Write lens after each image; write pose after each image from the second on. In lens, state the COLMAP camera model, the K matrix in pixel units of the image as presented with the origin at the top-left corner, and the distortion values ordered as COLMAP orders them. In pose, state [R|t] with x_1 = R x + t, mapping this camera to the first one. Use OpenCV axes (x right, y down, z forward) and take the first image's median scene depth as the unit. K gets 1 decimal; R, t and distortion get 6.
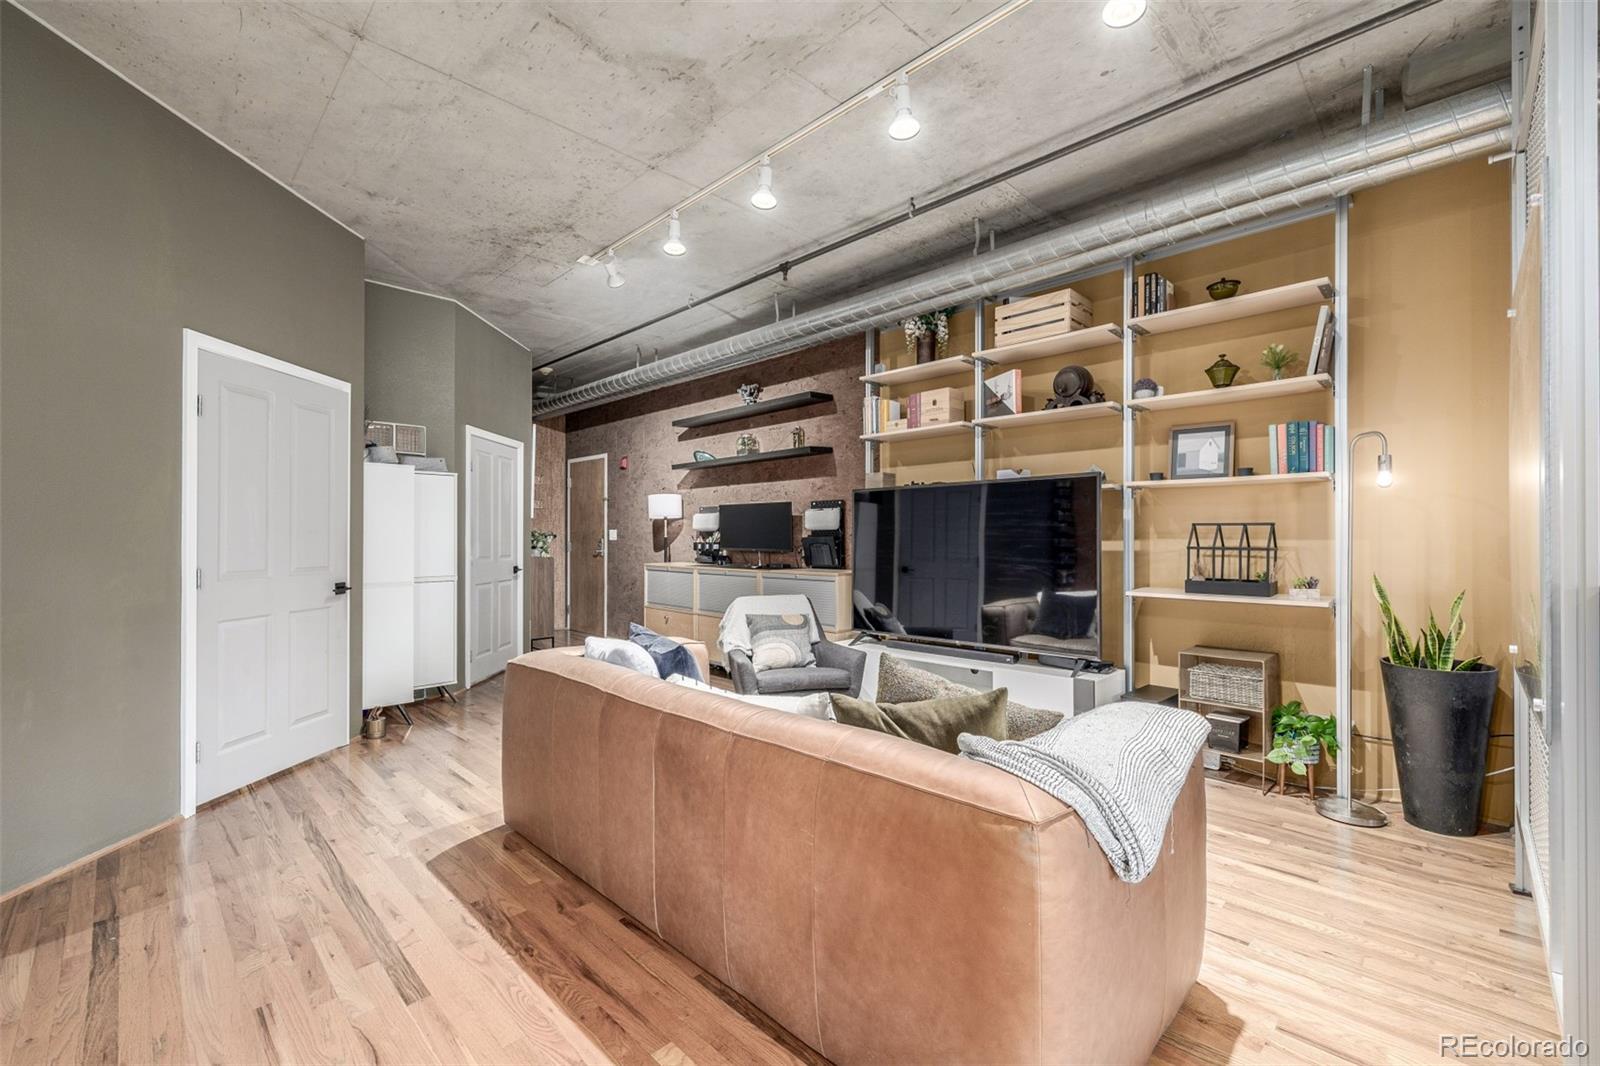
lens RADIAL K [[674.6, 0, 813.3], [0, 674.6, 535.3], [0, 0, 1]] dist [-0.000291, 0.000335]
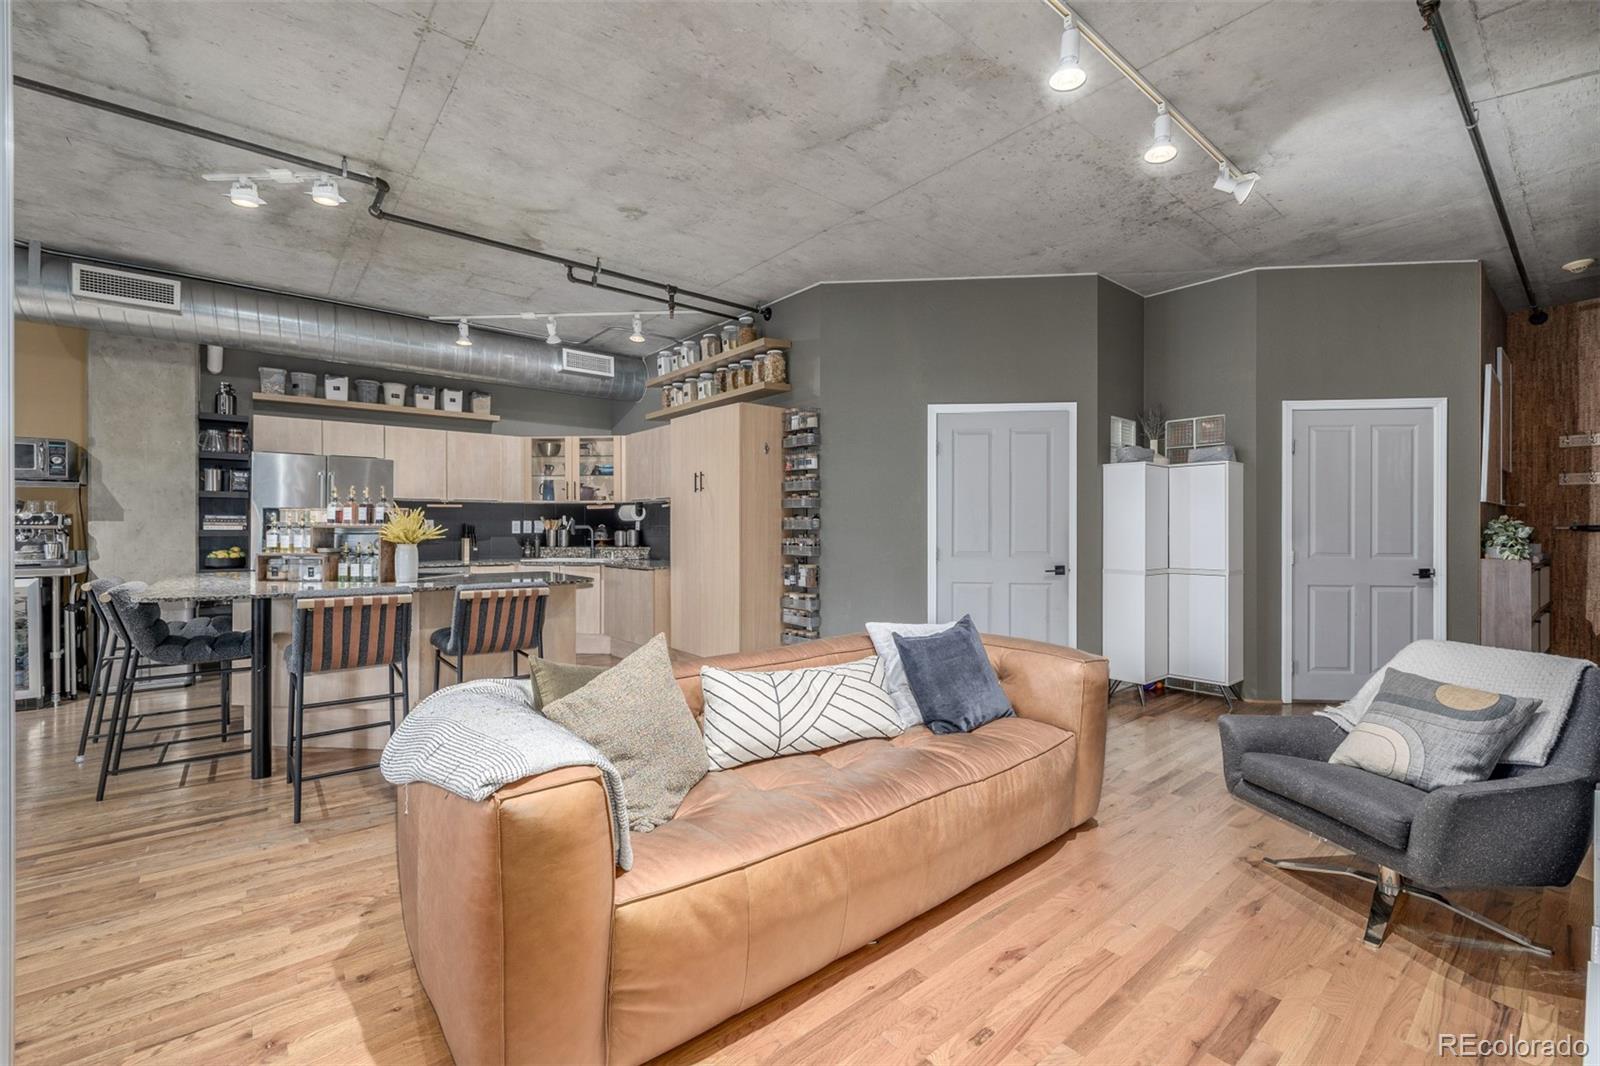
lens RADIAL K [[674.6, 0, 801.9], [0, 674.6, 528.9], [0, 0, 1]] dist [-0.000291, 0.000335]
pose [[-0.101213, 0.000796, -0.994864, 0.502116], [0.001612, 0.999998, 0.000636, 0.000813], [0.994863, -0.001539, -0.101214, 0.563749]]
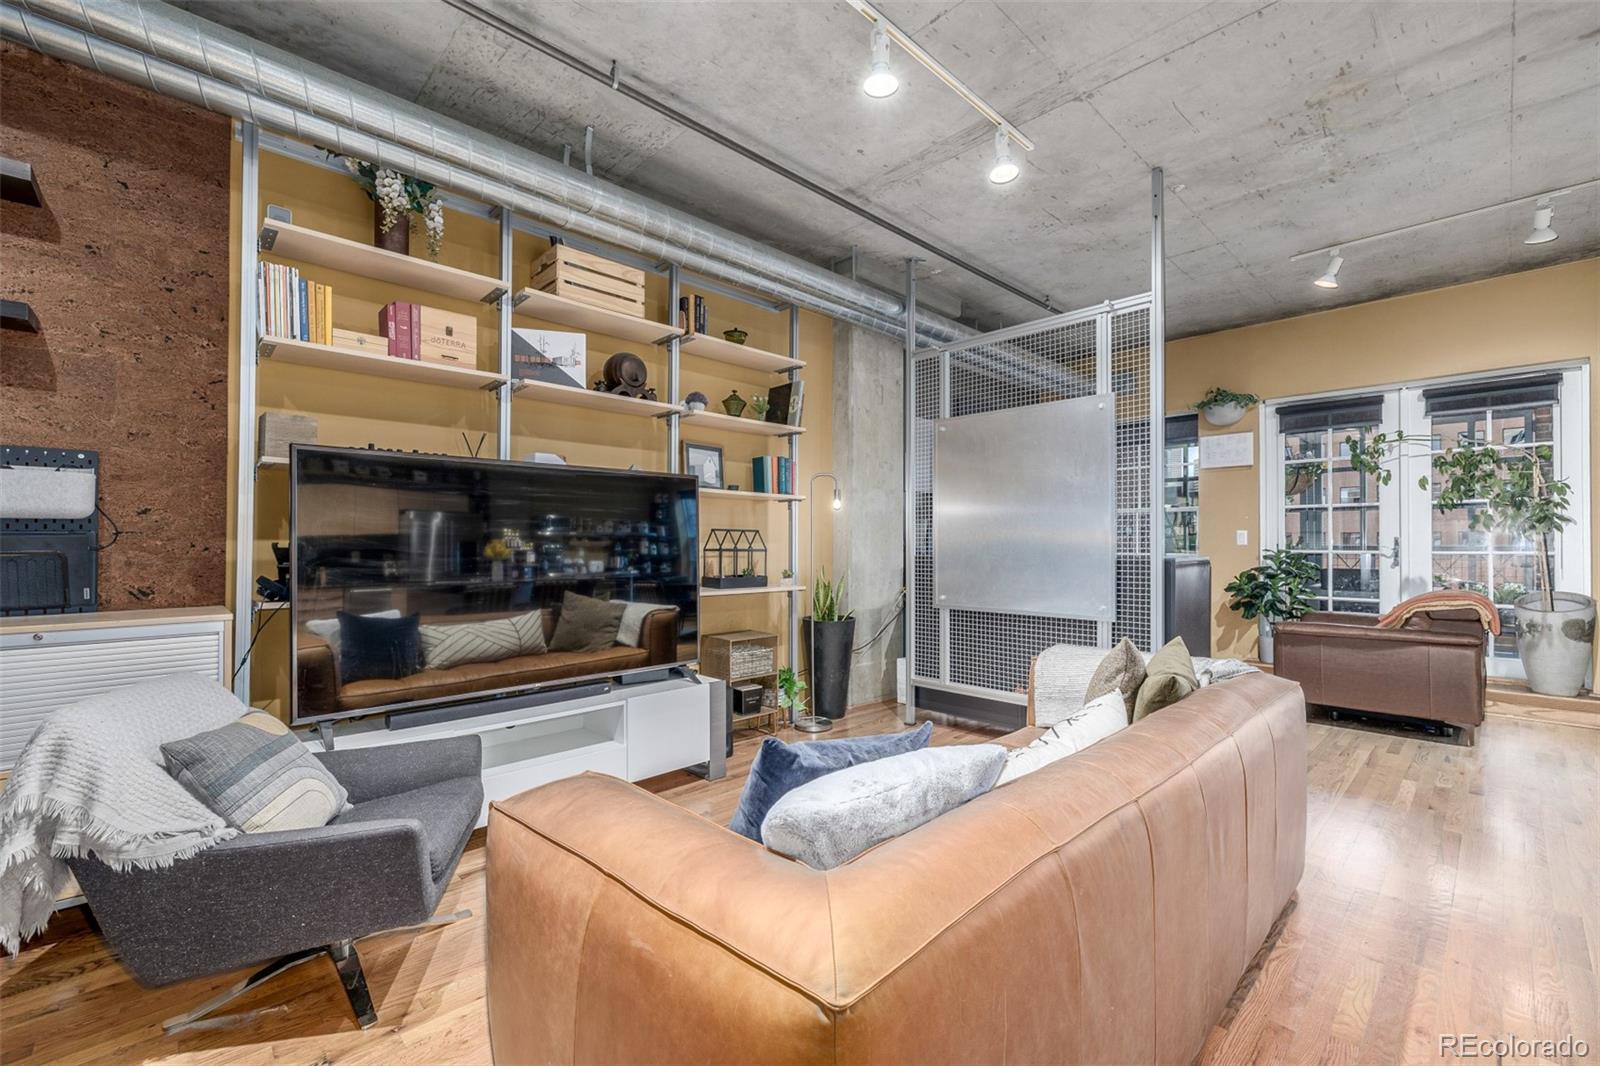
lens RADIAL K [[674.6, 0, 800.0], [0, 674.6, 539.4], [0, 0, 1]] dist [-0.000291, 0.000335]
pose [[0.029330, 0.007158, 0.999544, -0.451375], [-0.004524, 0.999965, -0.007028, 0.006310], [-0.999560, -0.004316, 0.029361, 0.636739]]
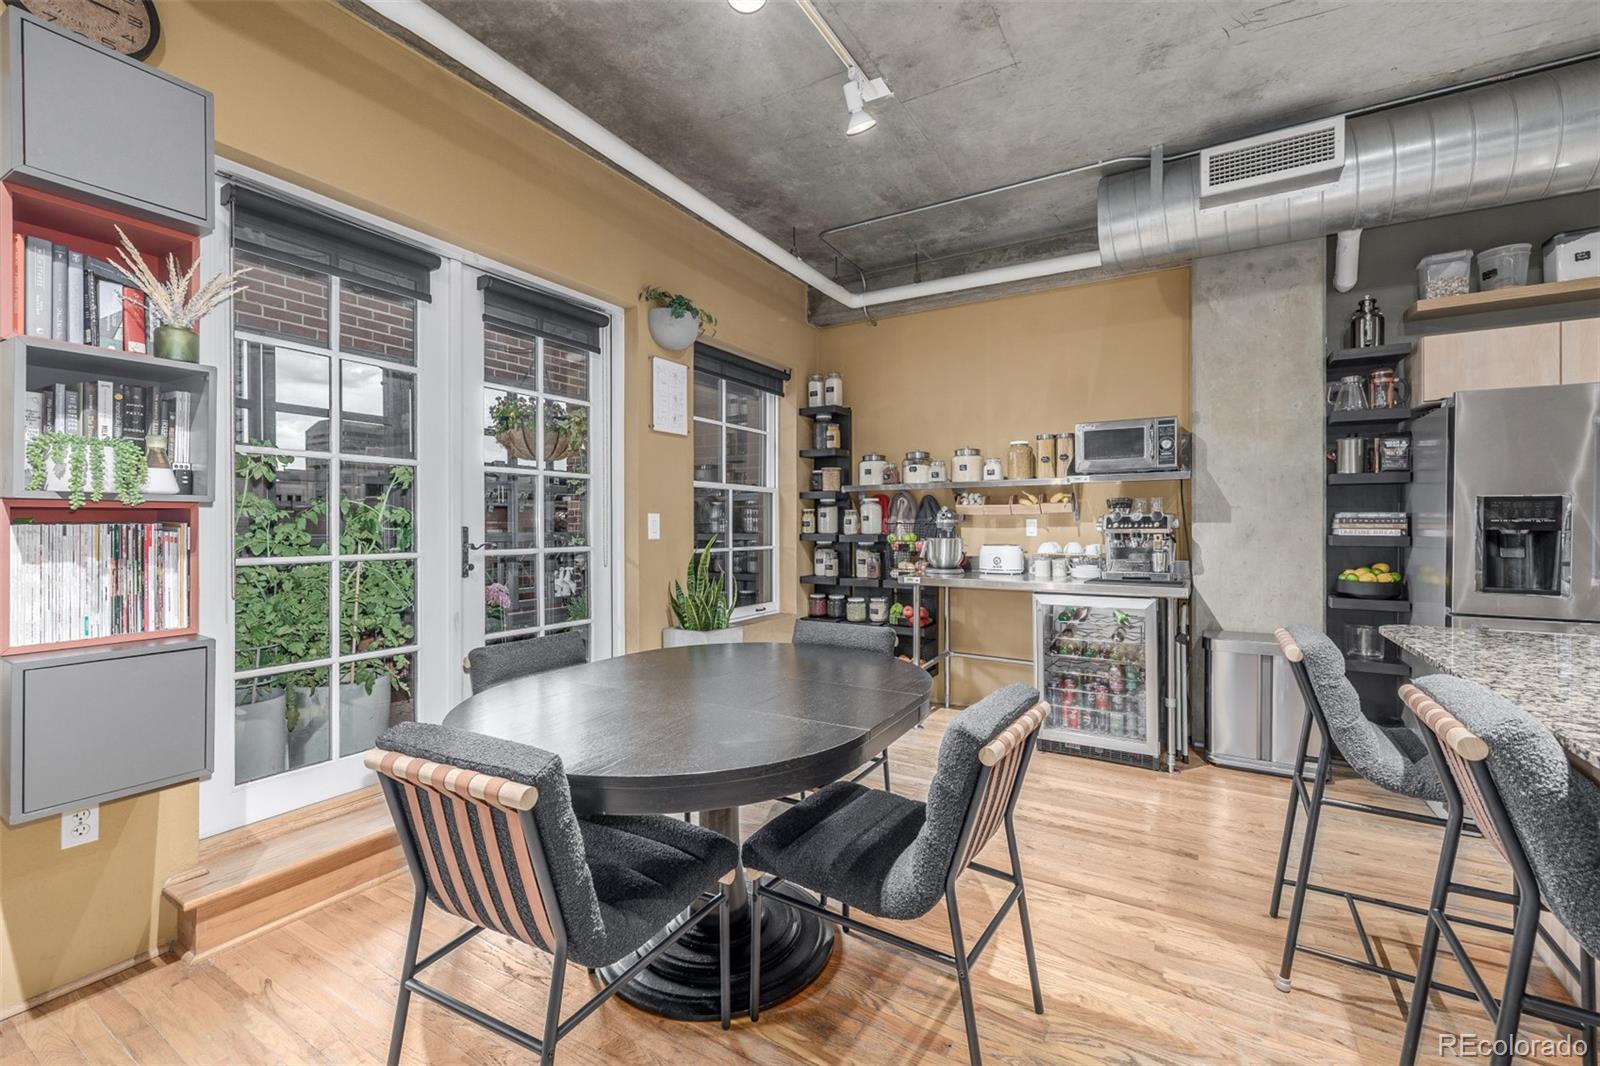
lens RADIAL K [[674.6, 0, 805.2], [0, 674.6, 528.2], [0, 0, 1]] dist [-0.000291, 0.000335]
pose [[-0.970691, 0.003628, -0.240304, 0.185469], [0.003192, 0.999992, 0.002205, -0.010109], [0.240310, 0.001373, -0.970695, -0.022183]]
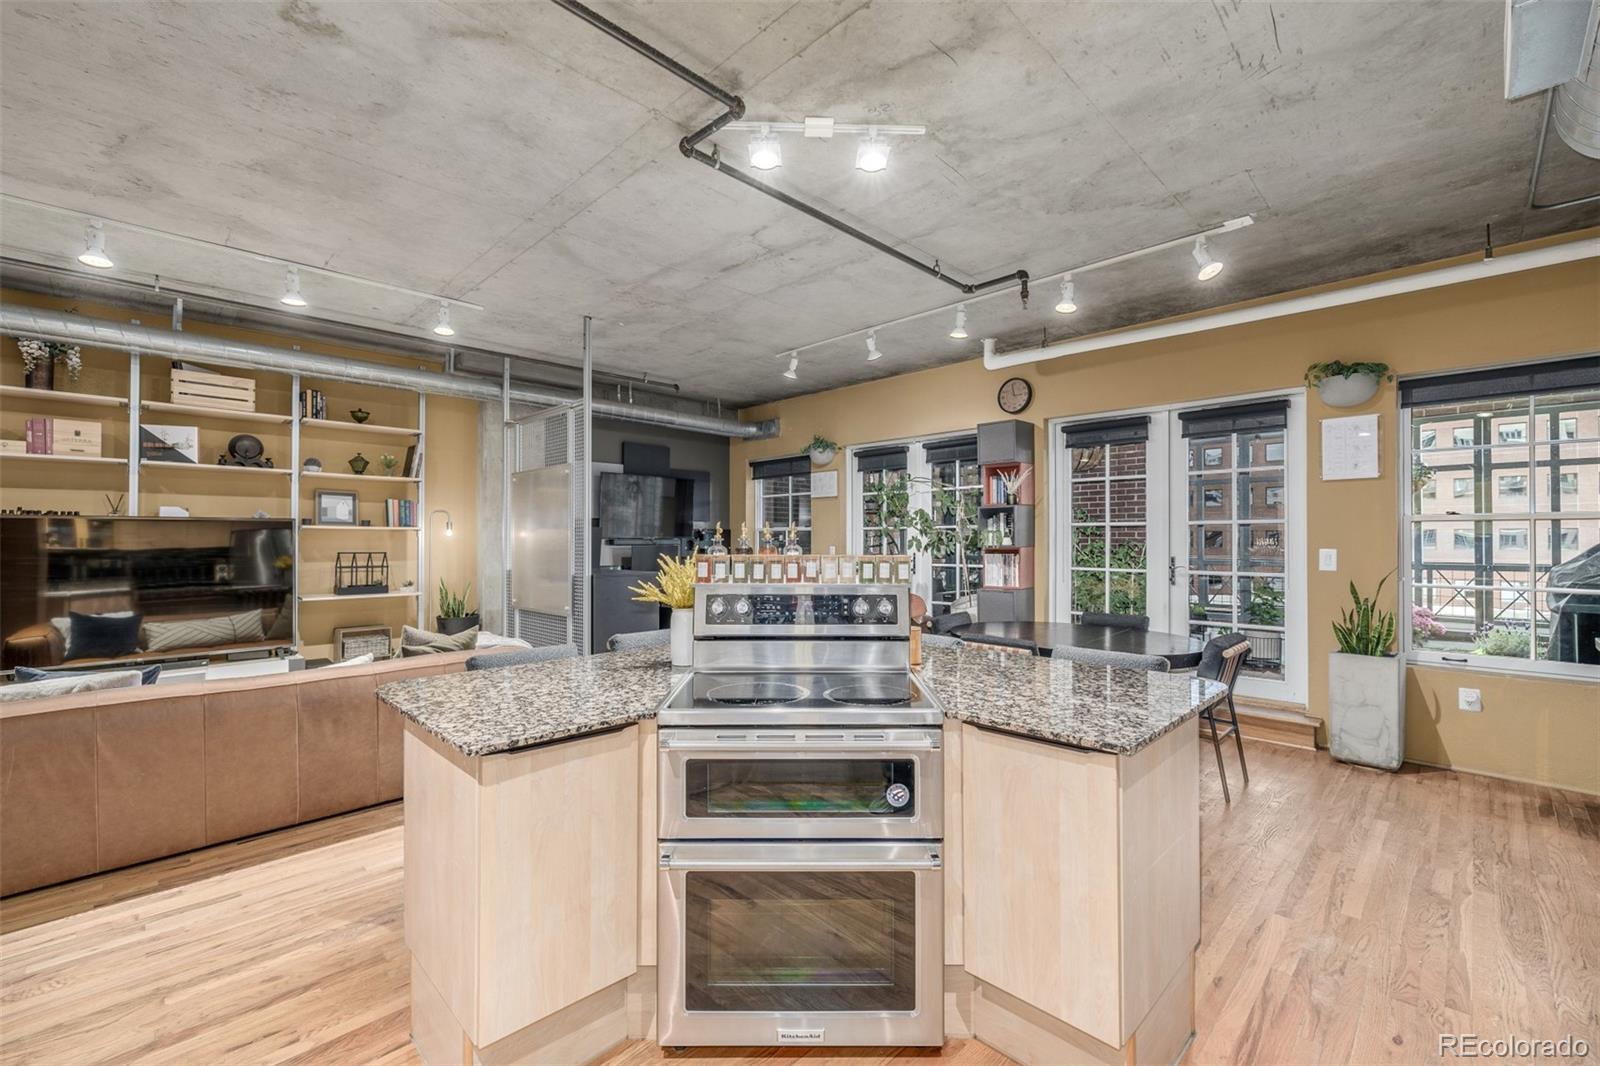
lens RADIAL K [[674.6, 0, 798.9], [0, 674.6, 541.9], [0, 0, 1]] dist [-0.000291, 0.000335]
pose [[0.013260, -0.002873, 0.999908, -0.816075], [-0.002643, 0.999992, 0.002909, -0.038726], [-0.999909, -0.002681, 0.013252, -0.101832]]
